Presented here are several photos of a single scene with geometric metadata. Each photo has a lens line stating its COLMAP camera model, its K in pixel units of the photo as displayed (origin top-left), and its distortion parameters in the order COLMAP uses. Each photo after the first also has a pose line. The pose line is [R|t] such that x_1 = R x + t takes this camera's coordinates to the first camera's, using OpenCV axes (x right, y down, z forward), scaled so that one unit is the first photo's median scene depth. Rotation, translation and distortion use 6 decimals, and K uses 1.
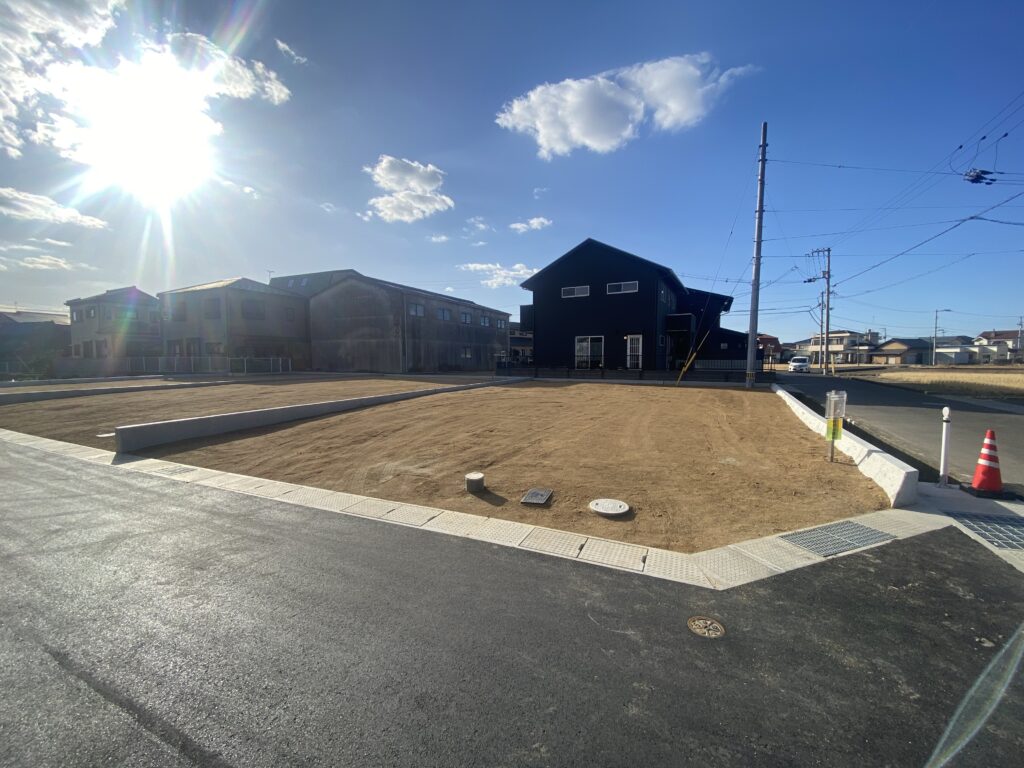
lens RADIAL K [[415.7, 0, 510.4], [0, 415.7, 380.5], [0, 0, 1]] dist [0.024527, -0.023665]
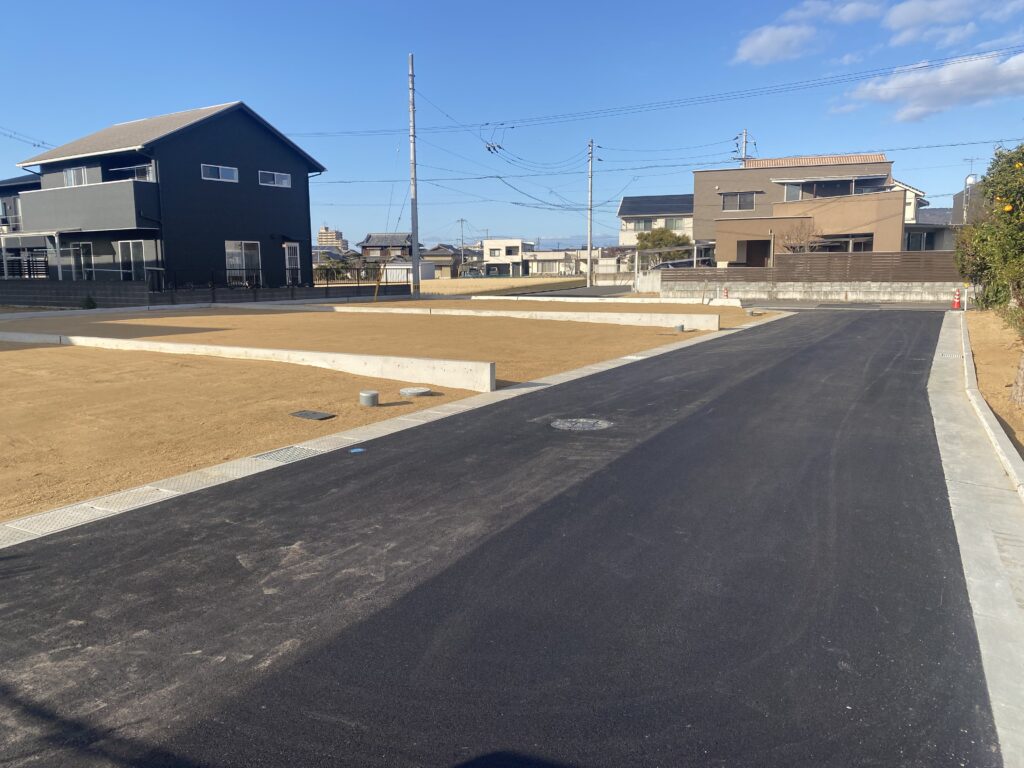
lens RADIAL K [[774.0, 0, 509.1], [0, 774.0, 381.1], [0, 0, 1]] dist [0.127754, -0.223490]
pose [[0.097365, -0.144631, 0.984684, -0.872304], [0.063339, 0.988279, 0.138897, -0.021931], [-0.993231, 0.048845, 0.105384, 0.327865]]
